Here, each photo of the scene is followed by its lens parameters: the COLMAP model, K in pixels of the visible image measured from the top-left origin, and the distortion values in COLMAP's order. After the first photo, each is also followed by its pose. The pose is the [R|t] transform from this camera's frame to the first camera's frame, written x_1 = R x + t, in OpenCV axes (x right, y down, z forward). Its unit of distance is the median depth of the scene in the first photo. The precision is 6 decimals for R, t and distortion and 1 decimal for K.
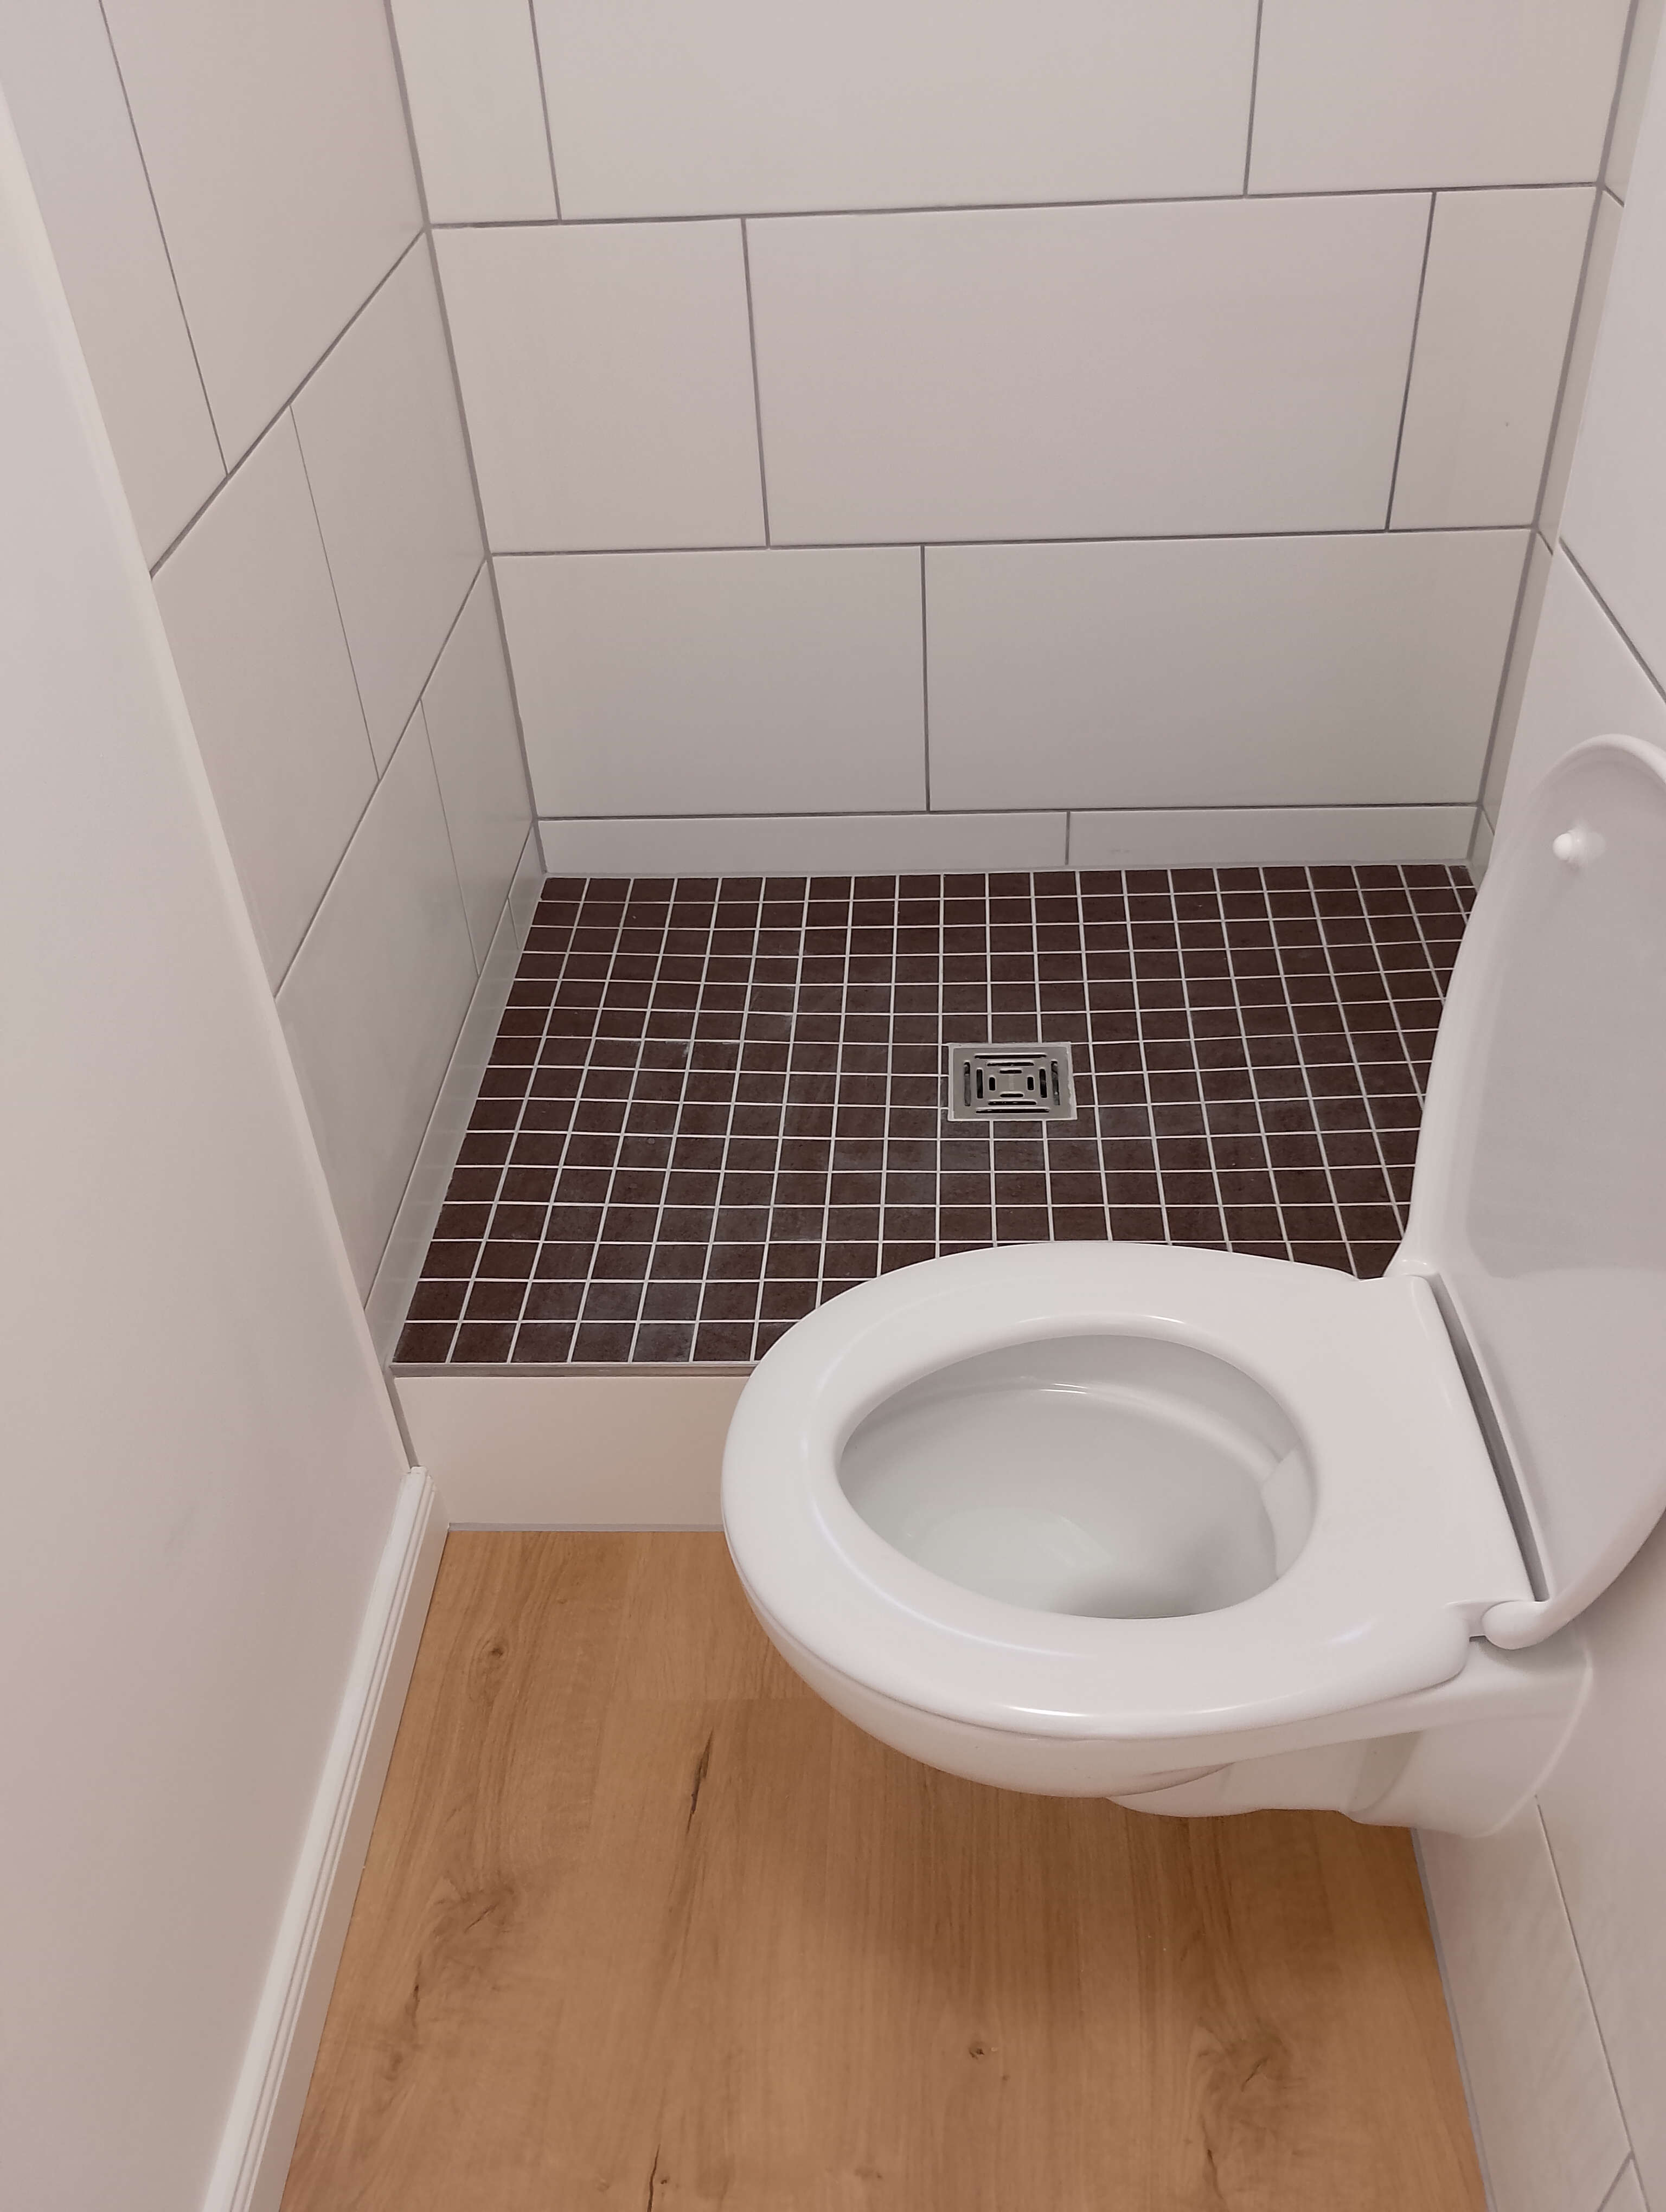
lens RADIAL K [[1847.5, 0, 862.2], [0, 1847.5, 1117.1], [0, 0, 1]] dist [0.021152, -0.000827]
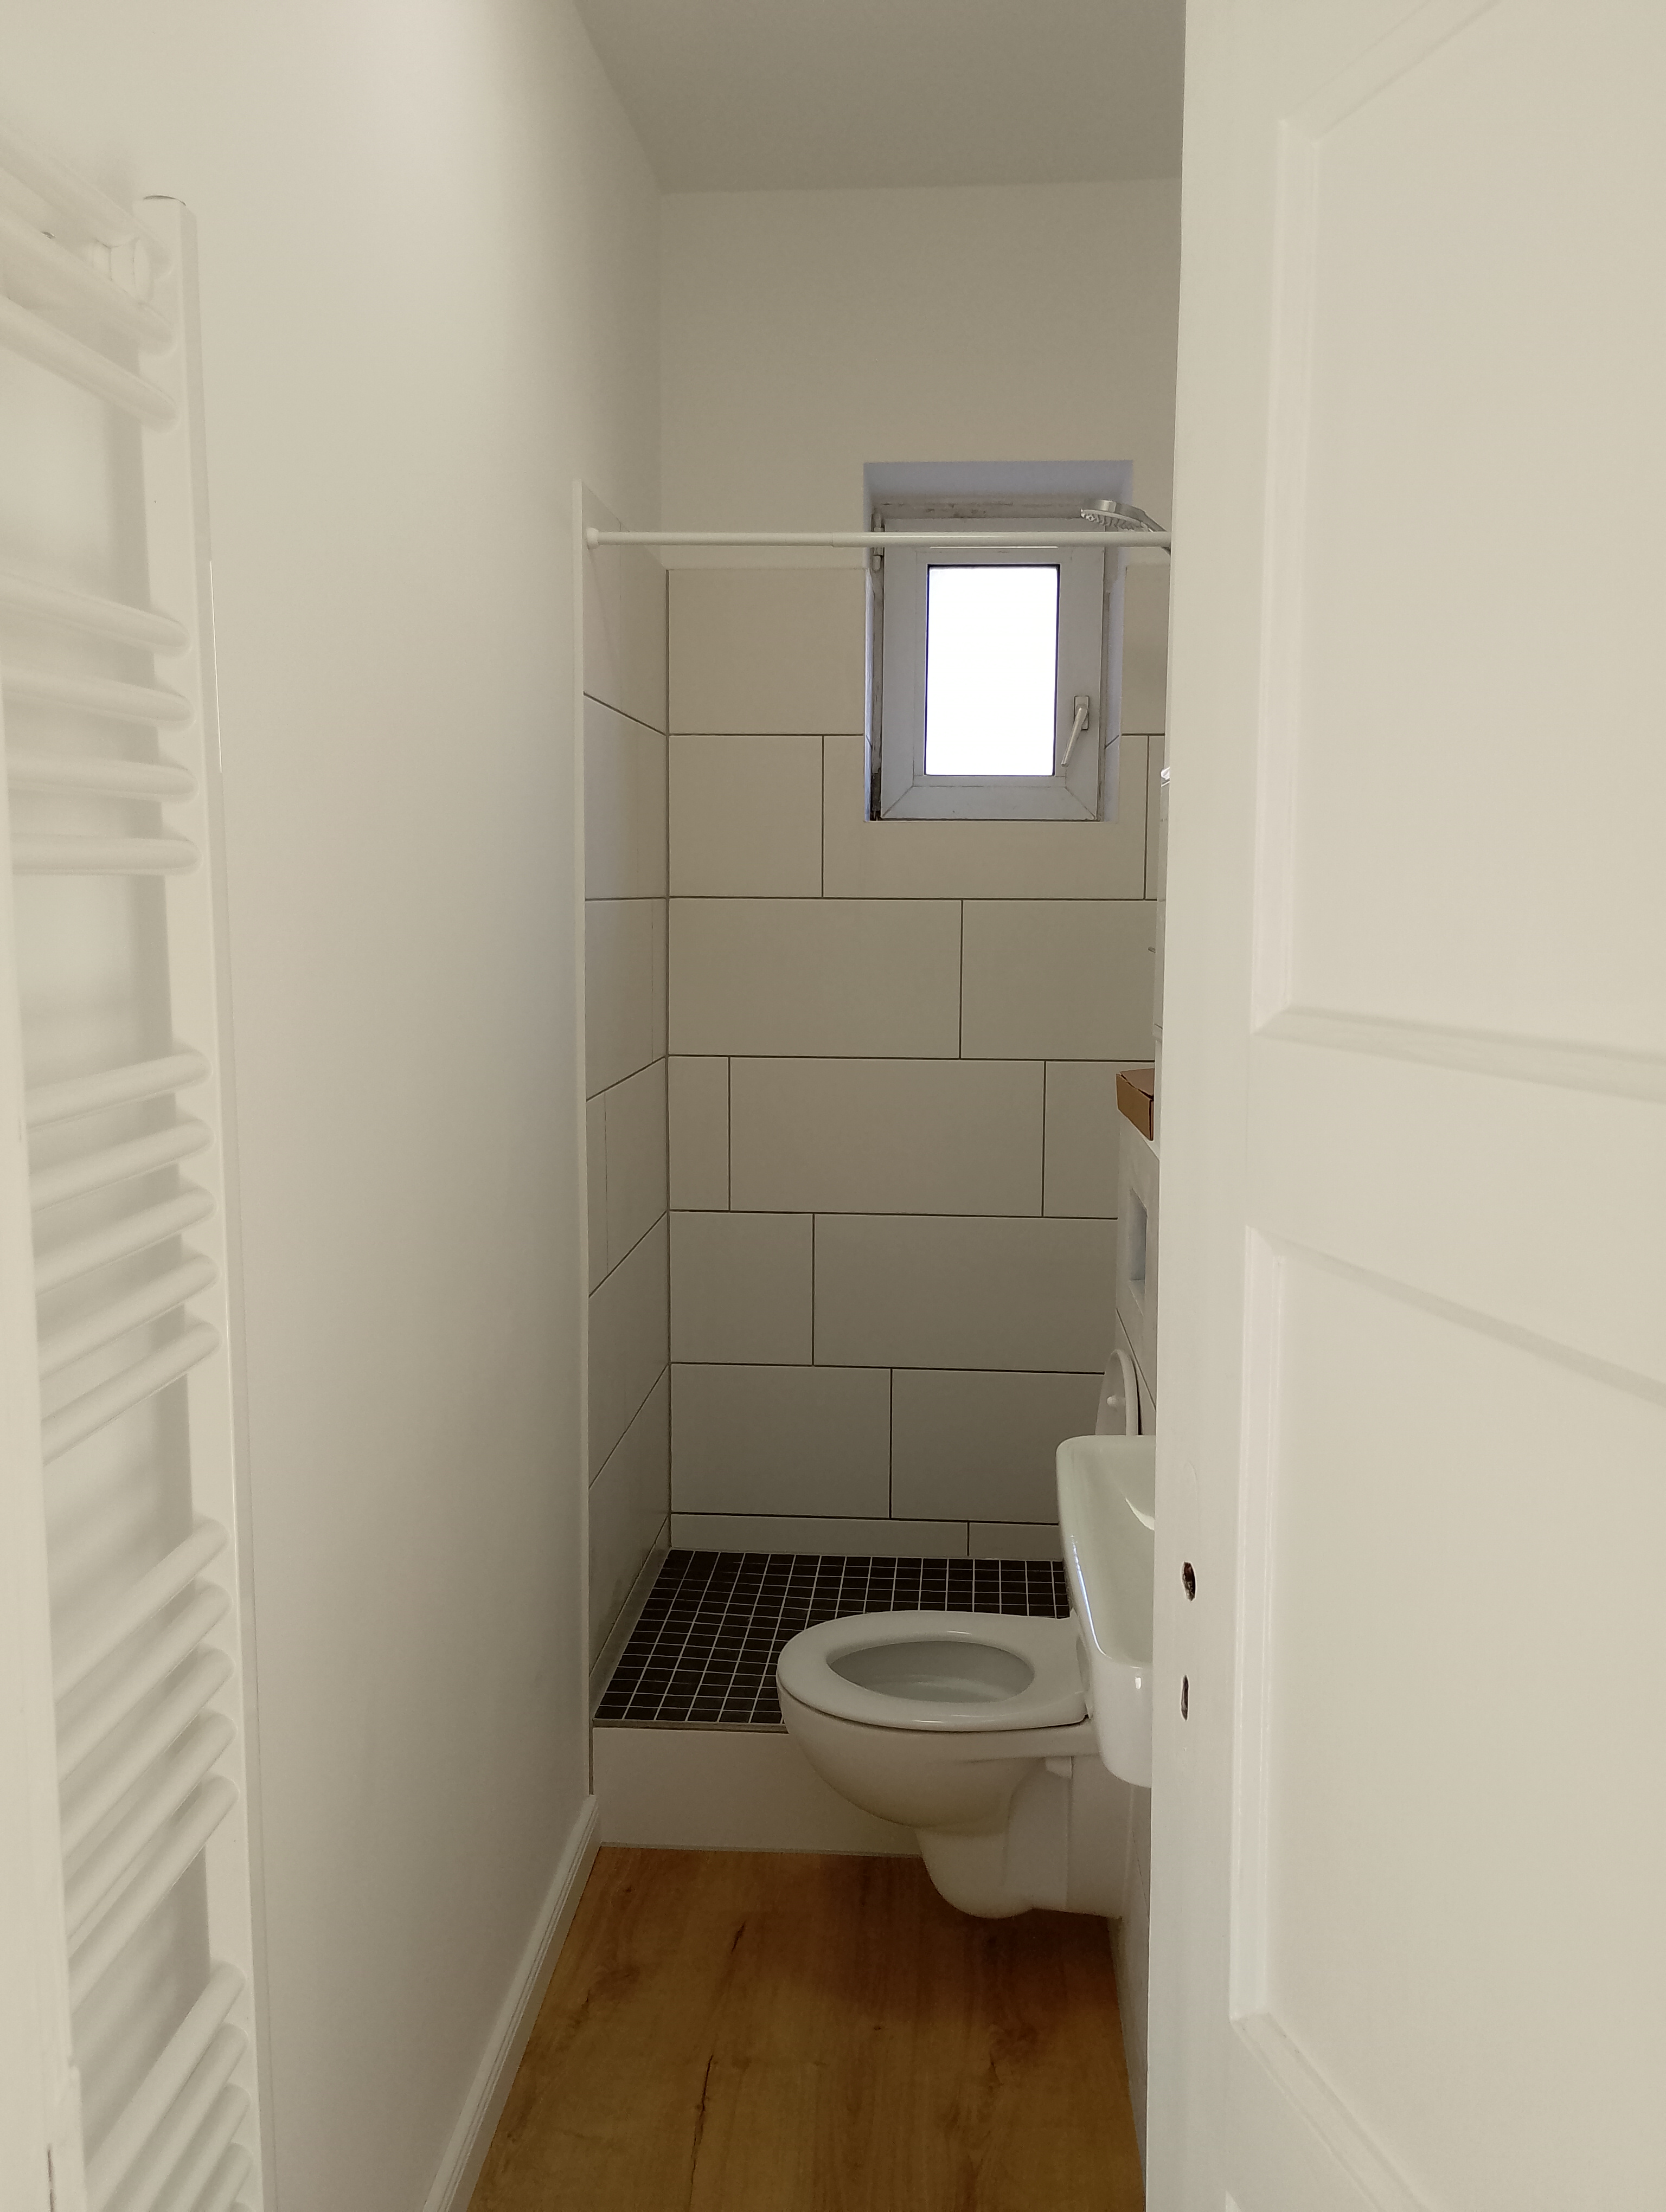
lens RADIAL K [[1847.5, 0, 865.8], [0, 1847.5, 1114.9], [0, 0, 1]] dist [0.021152, -0.000827]
pose [[0.998543, 0.052253, -0.013501, 0.021050], [-0.051416, 0.845002, -0.532286, 0.611969], [-0.016405, 0.532204, 0.846457, -0.966559]]
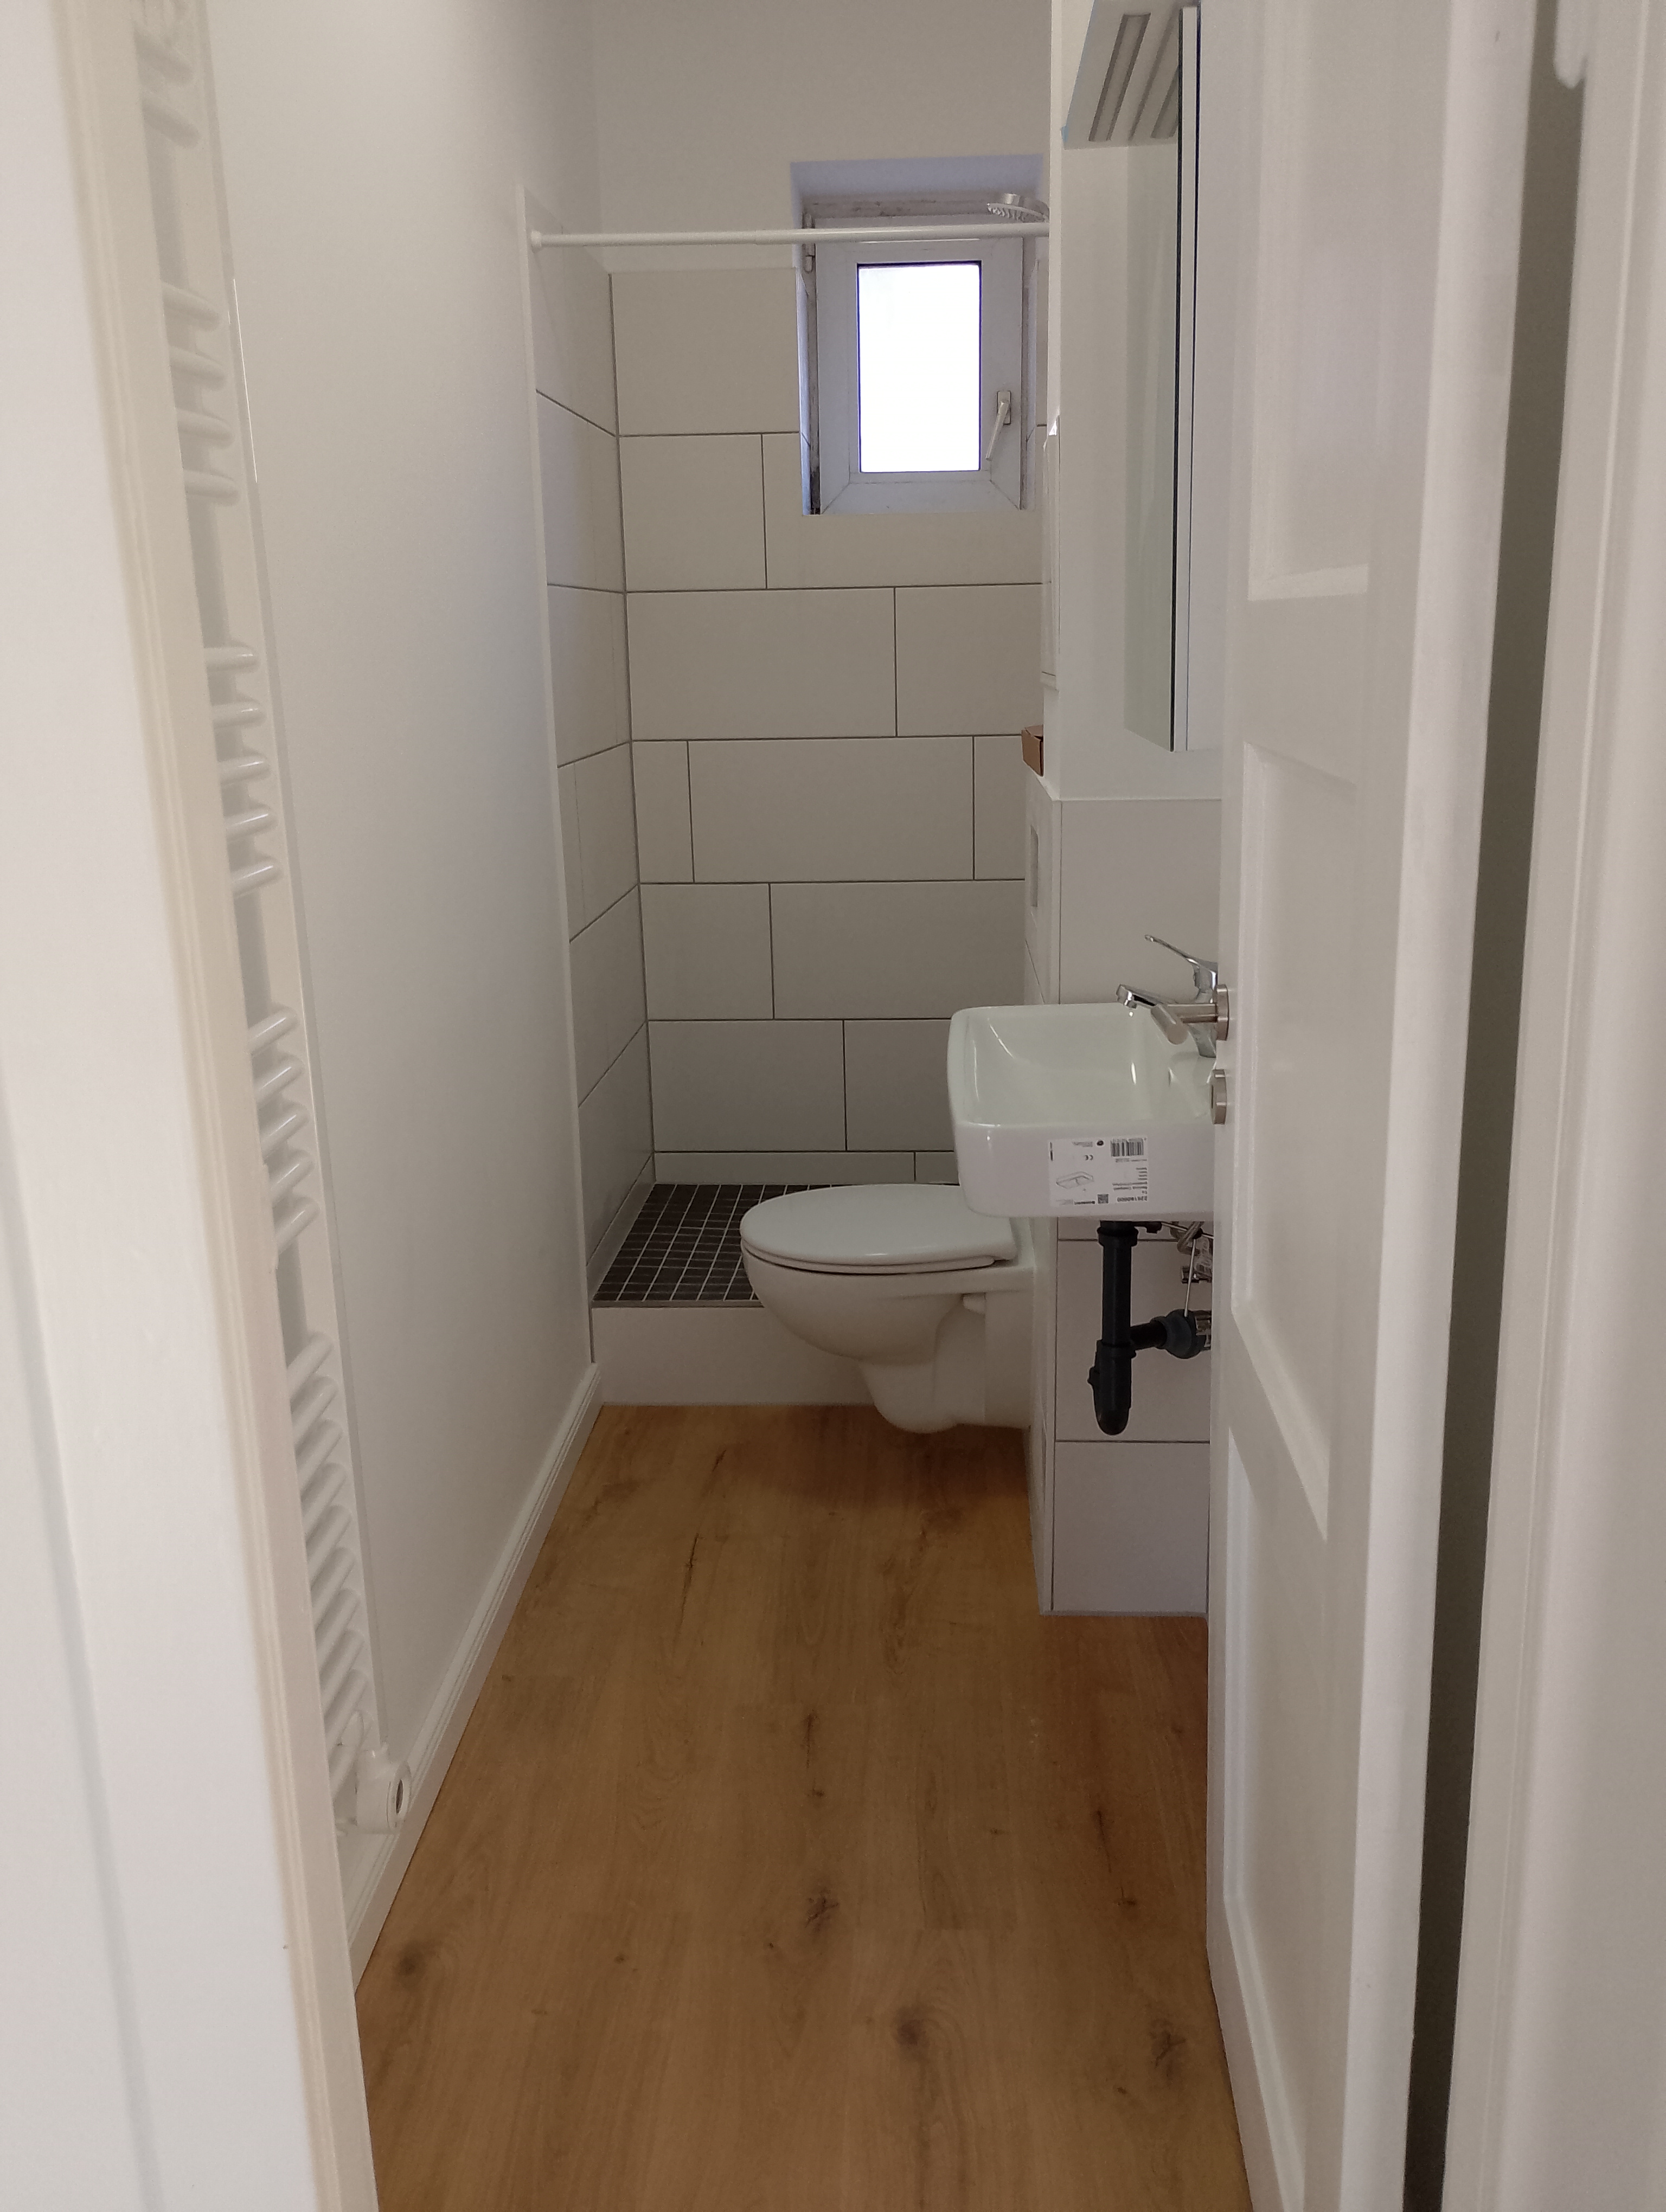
lens RADIAL K [[1847.5, 0, 889.0], [0, 1847.5, 1136.8], [0, 0, 1]] dist [0.021152, -0.000827]
pose [[0.999627, 0.025813, 0.008912, 0.085451], [-0.019979, 0.913787, -0.405702, 0.862482], [-0.018616, 0.405373, 0.913962, -1.165211]]
